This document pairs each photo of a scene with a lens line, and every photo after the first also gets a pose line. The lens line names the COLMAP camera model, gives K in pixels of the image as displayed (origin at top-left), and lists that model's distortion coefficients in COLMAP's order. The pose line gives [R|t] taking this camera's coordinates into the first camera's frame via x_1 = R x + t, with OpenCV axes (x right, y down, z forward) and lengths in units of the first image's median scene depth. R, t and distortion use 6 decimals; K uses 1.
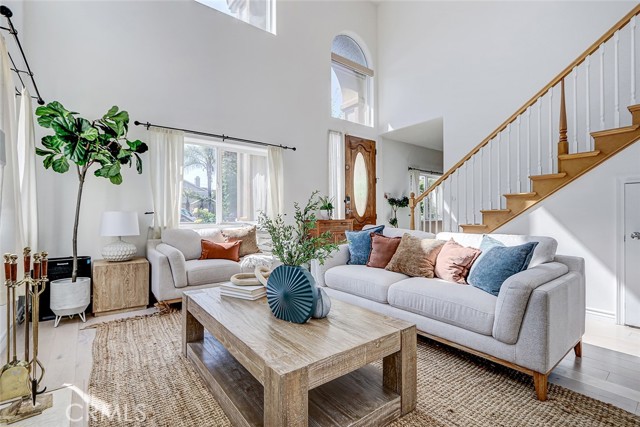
lens RADIAL K [[299.1, 0, 319.3], [0, 299.1, 215.5], [0, 0, 1]] dist [-0.000813, -0.000680]
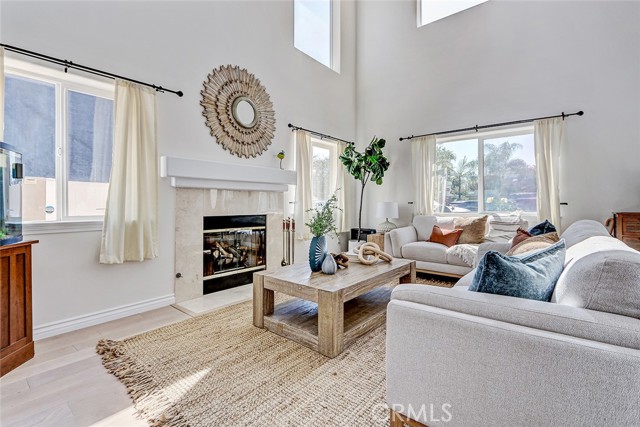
lens RADIAL K [[299.1, 0, 319.6], [0, 299.1, 209.9], [0, 0, 1]] dist [-0.000813, -0.000680]
pose [[0.230420, 0.017825, -0.972928, 0.854144], [0.003999, 0.999806, 0.019264, -0.003890], [0.973083, -0.008329, 0.230304, 0.367996]]
